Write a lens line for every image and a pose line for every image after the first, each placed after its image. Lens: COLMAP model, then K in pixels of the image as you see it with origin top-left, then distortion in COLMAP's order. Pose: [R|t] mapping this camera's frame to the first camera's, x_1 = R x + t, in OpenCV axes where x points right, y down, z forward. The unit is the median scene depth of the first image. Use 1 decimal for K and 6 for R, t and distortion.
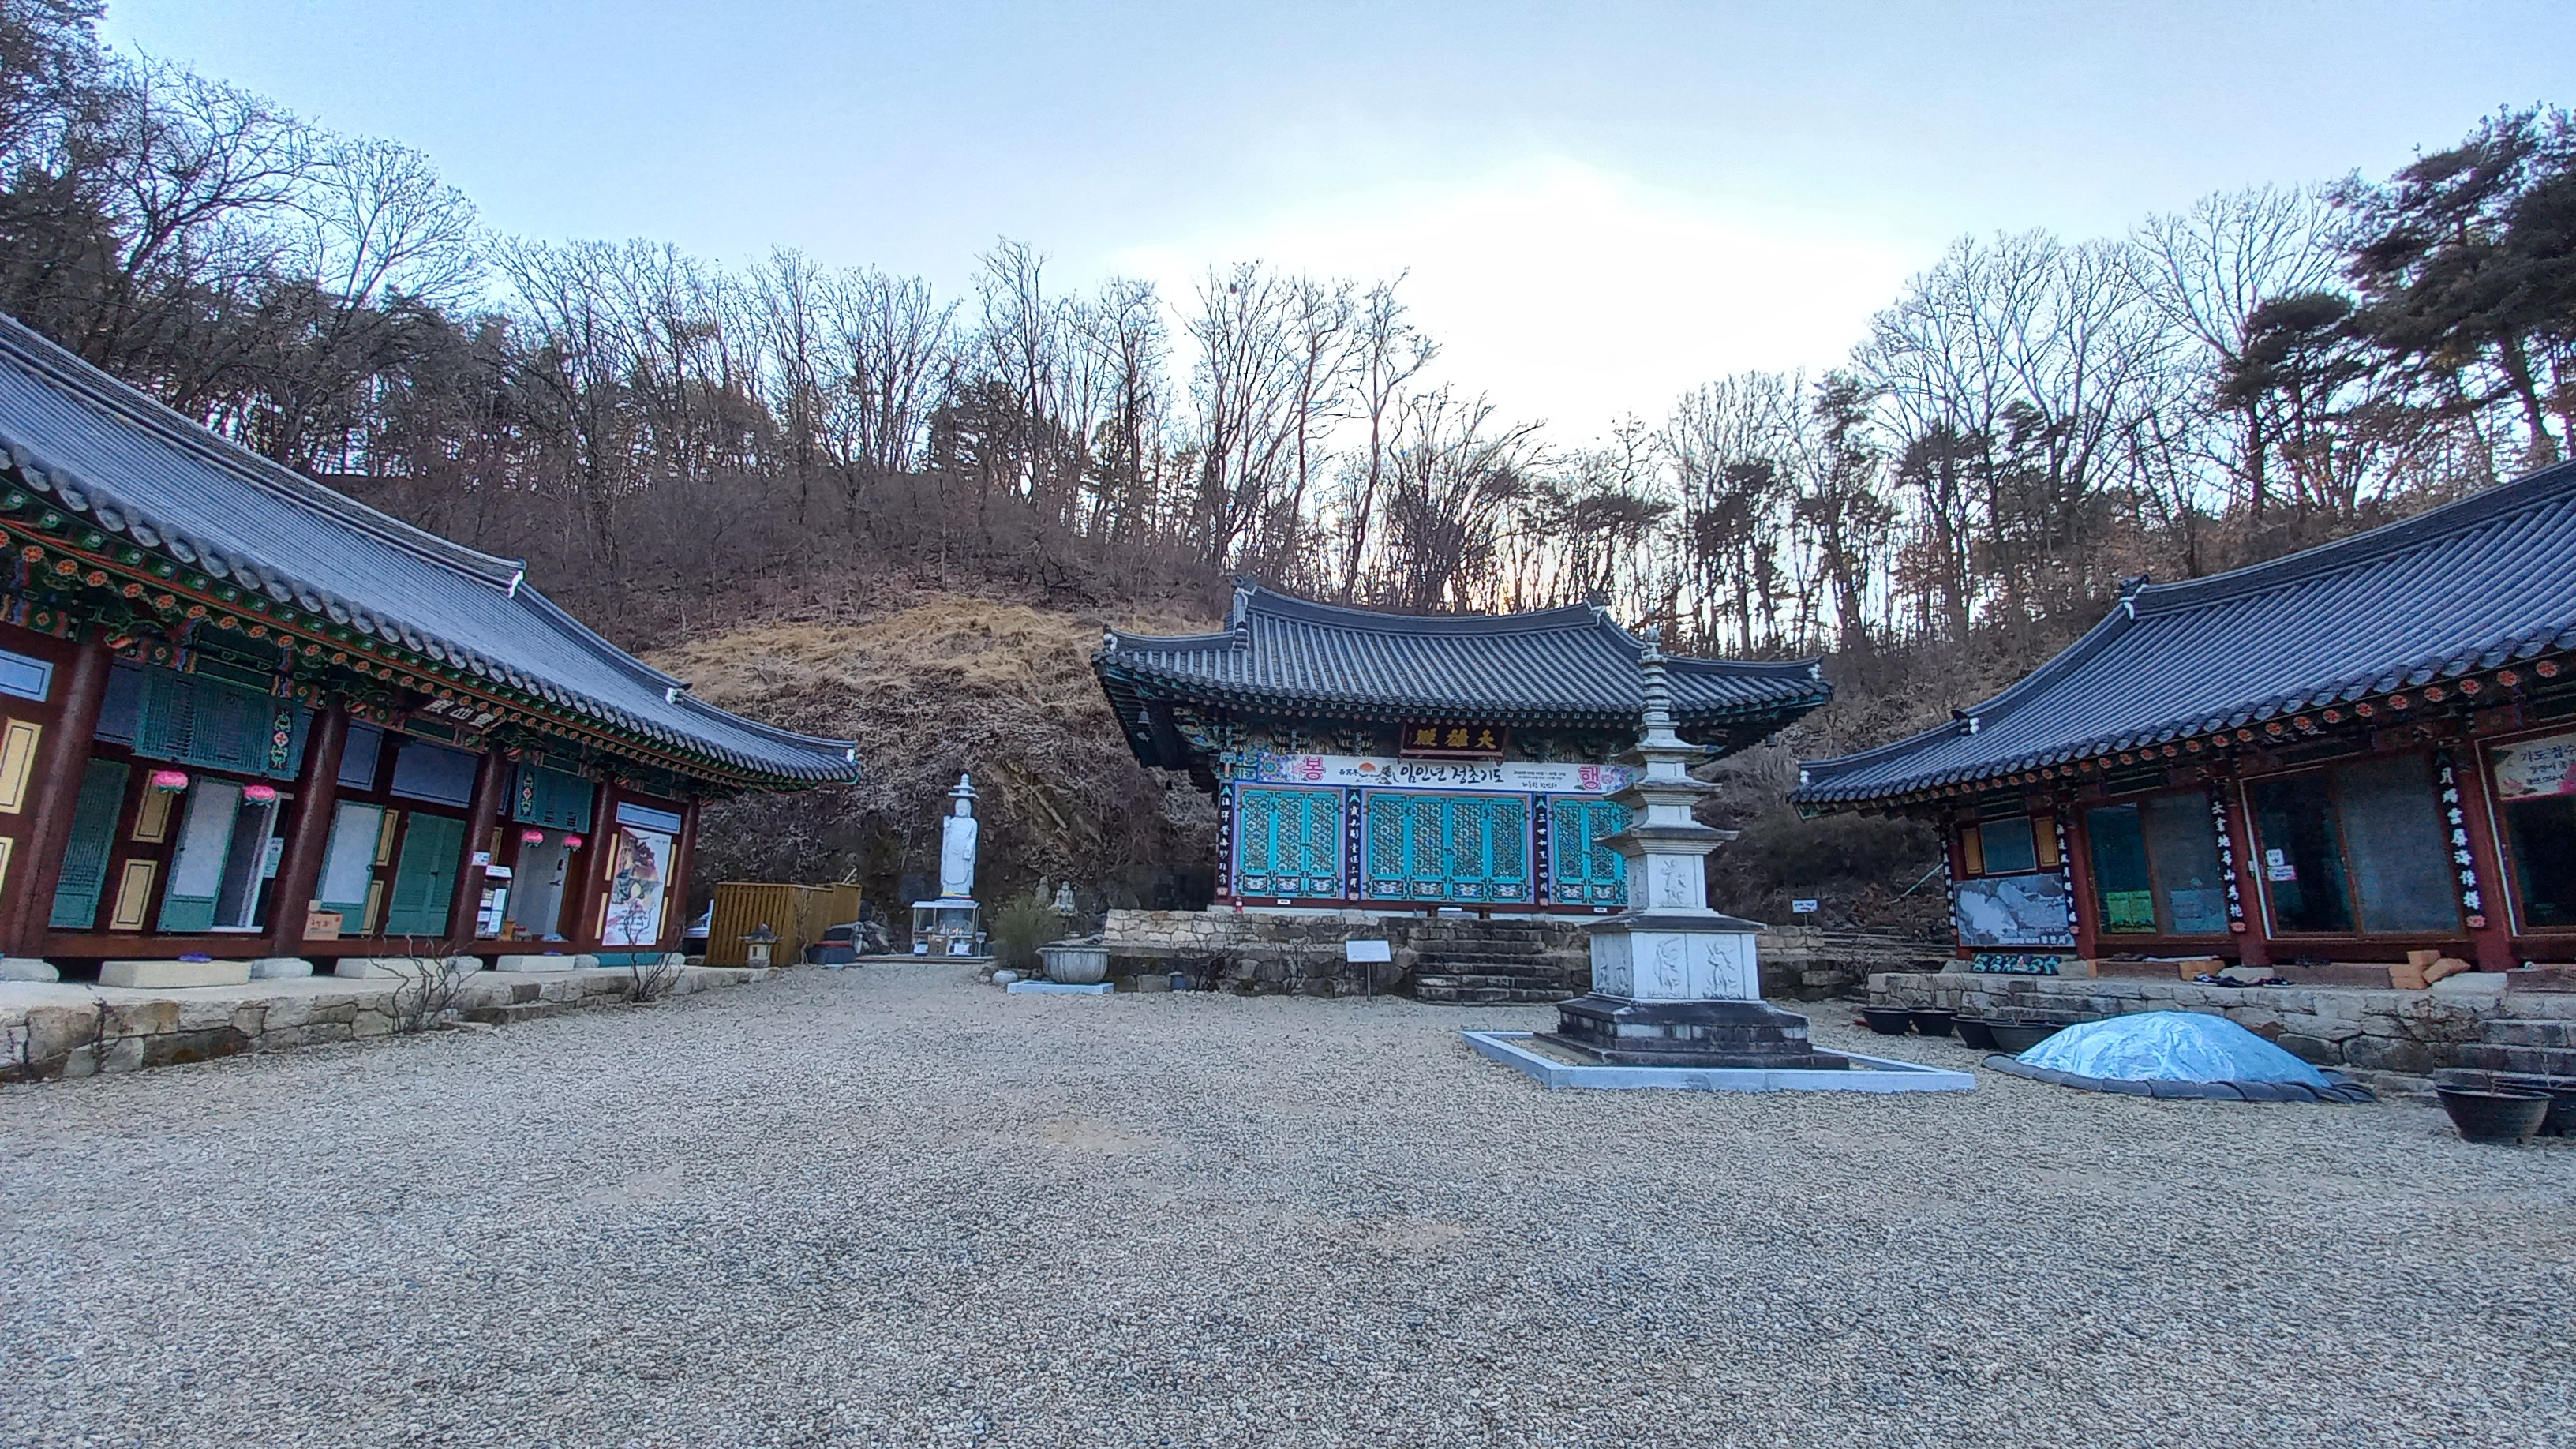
lens RADIAL K [[1035.0, 0, 1294.5], [0, 1035.0, 722.2], [0, 0, 1]] dist [-0.000664, -0.011850]
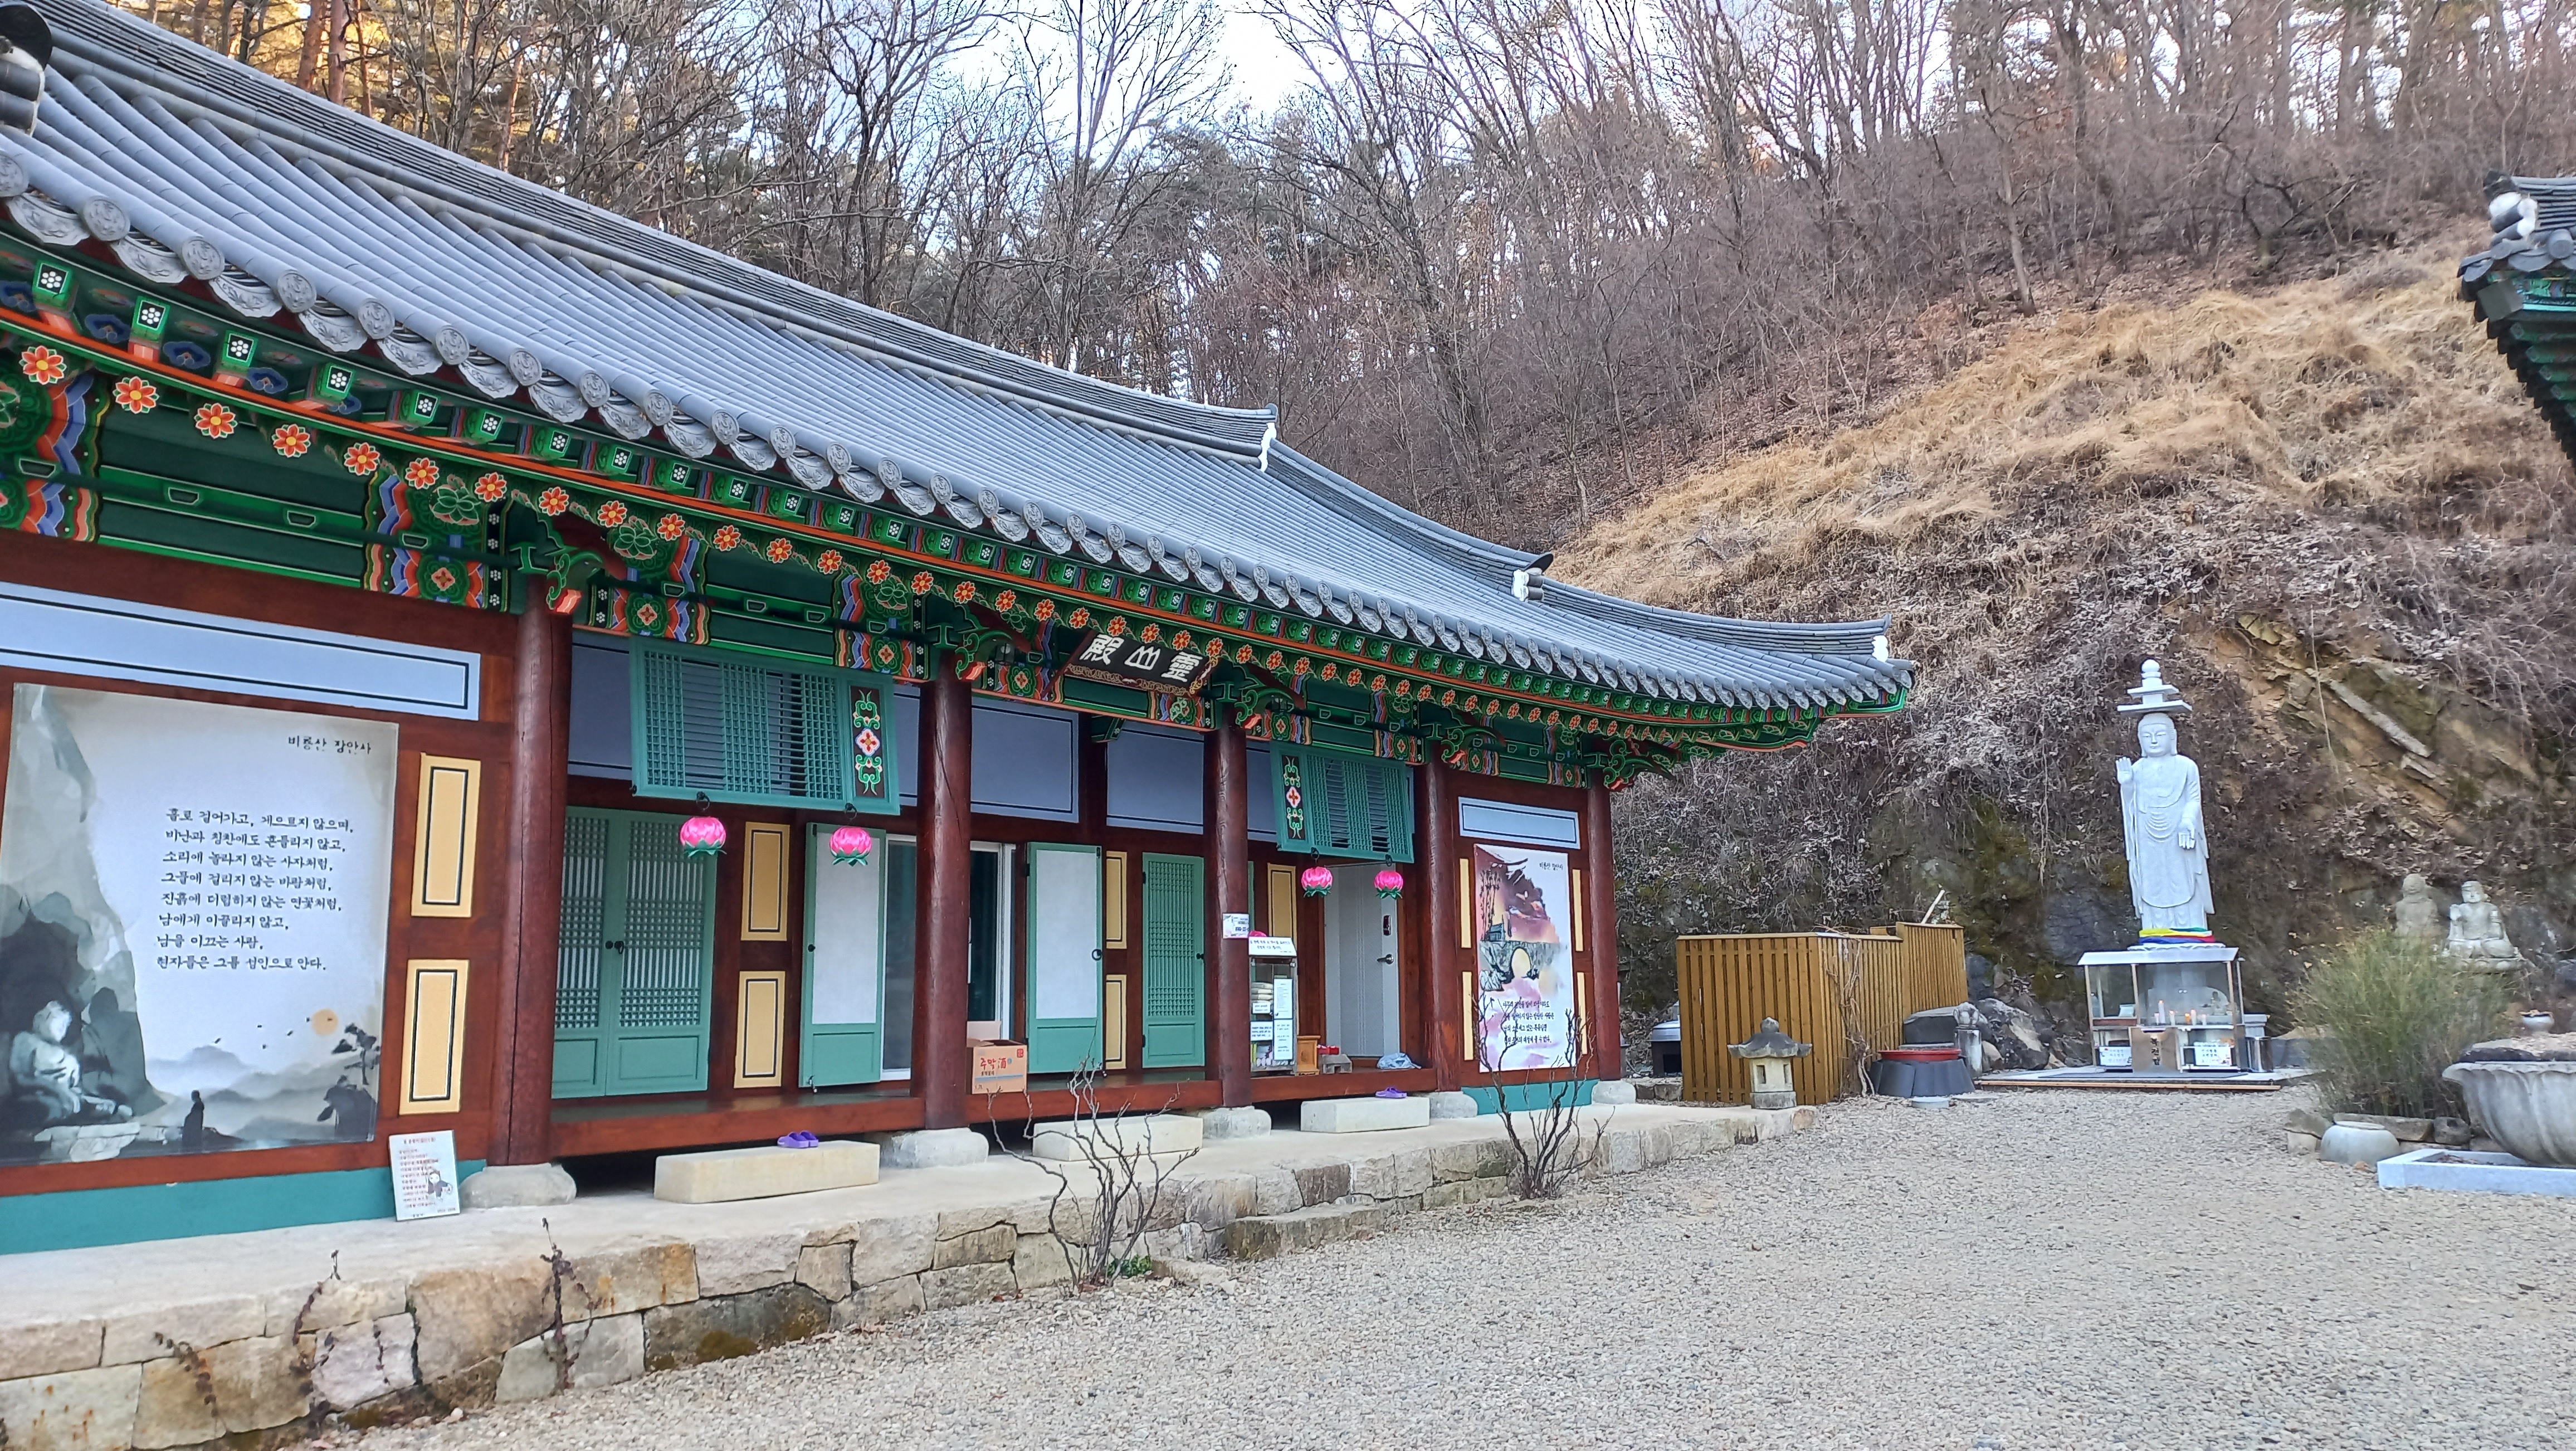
lens RADIAL K [[1848.0, 0, 1296.6], [0, 1848.0, 735.1], [0, 0, 1]] dist [0.103389, -0.120792]
pose [[0.736355, -0.133834, -0.663227, -0.077676], [0.172866, 0.984922, -0.006823, 0.031915], [0.654140, -0.109626, 0.748387, 0.209490]]
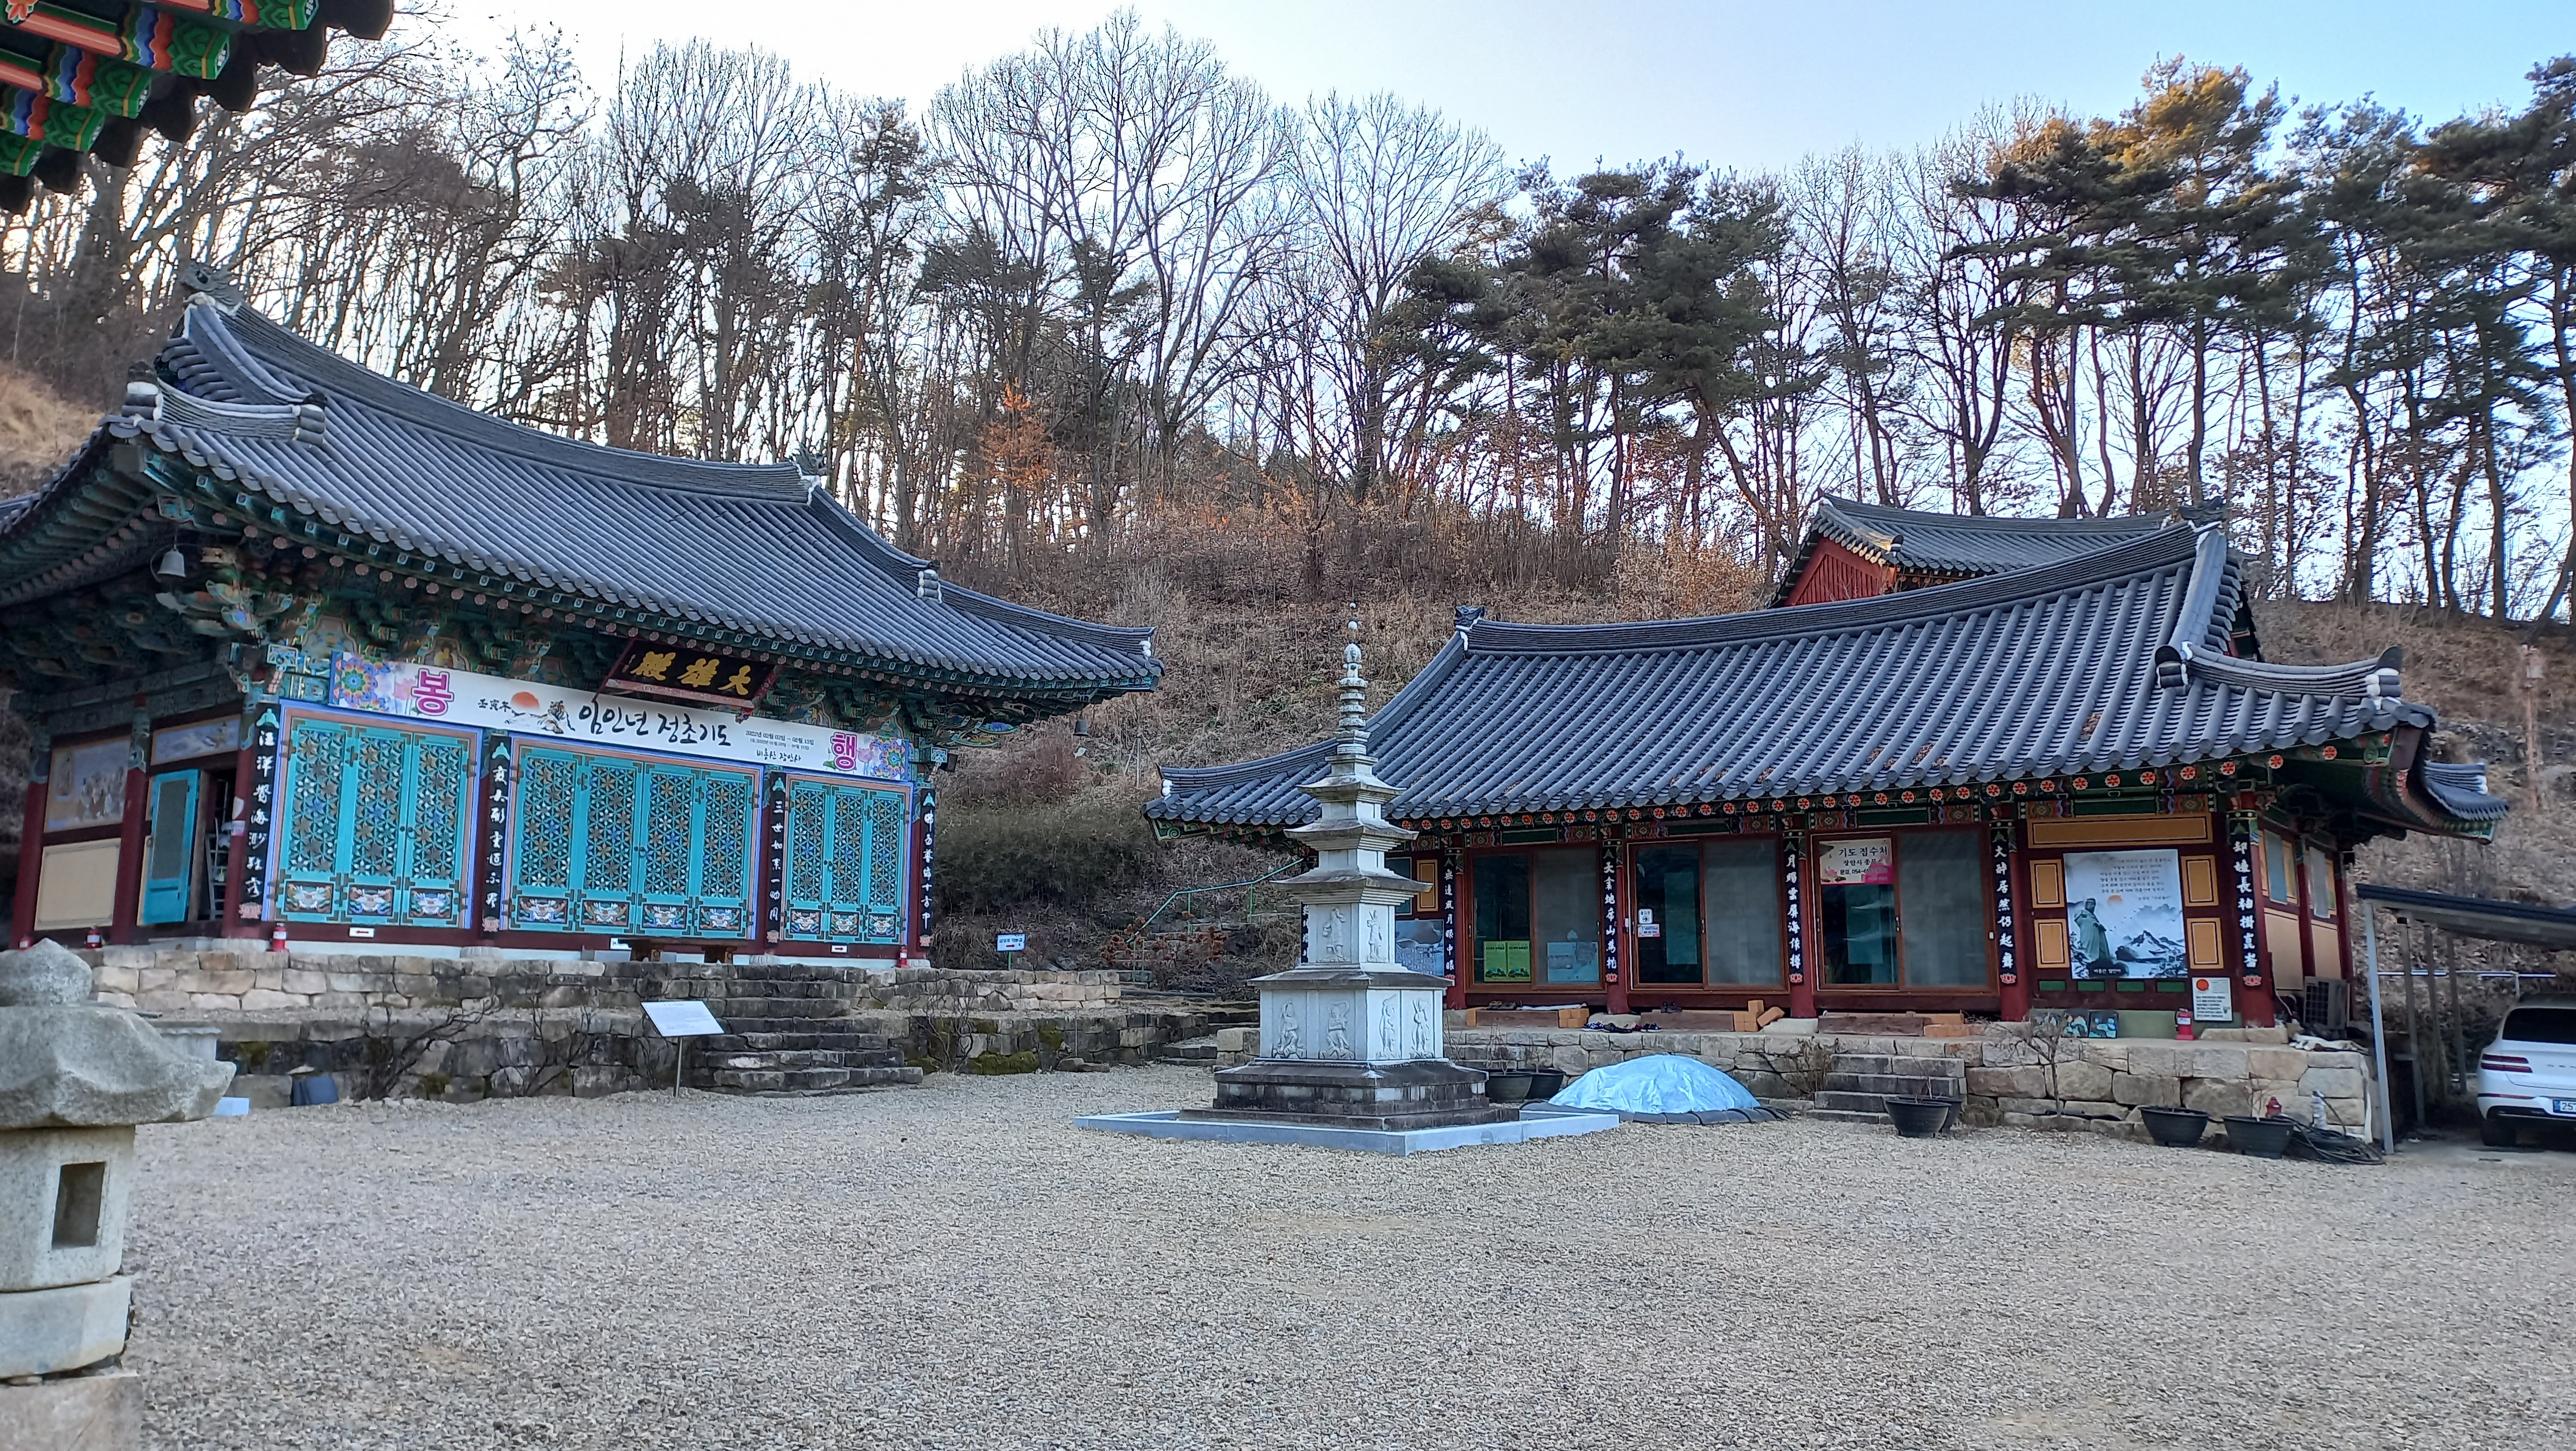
lens RADIAL K [[1848.3, 0, 1351.8], [0, 1848.3, 769.1], [0, 0, 1]] dist [0.075854, -0.129364]
pose [[0.622264, 0.079492, 0.778761, -0.490373], [-0.153932, 0.987833, 0.022166, -0.012859], [-0.767523, -0.133669, 0.626929, 0.002877]]
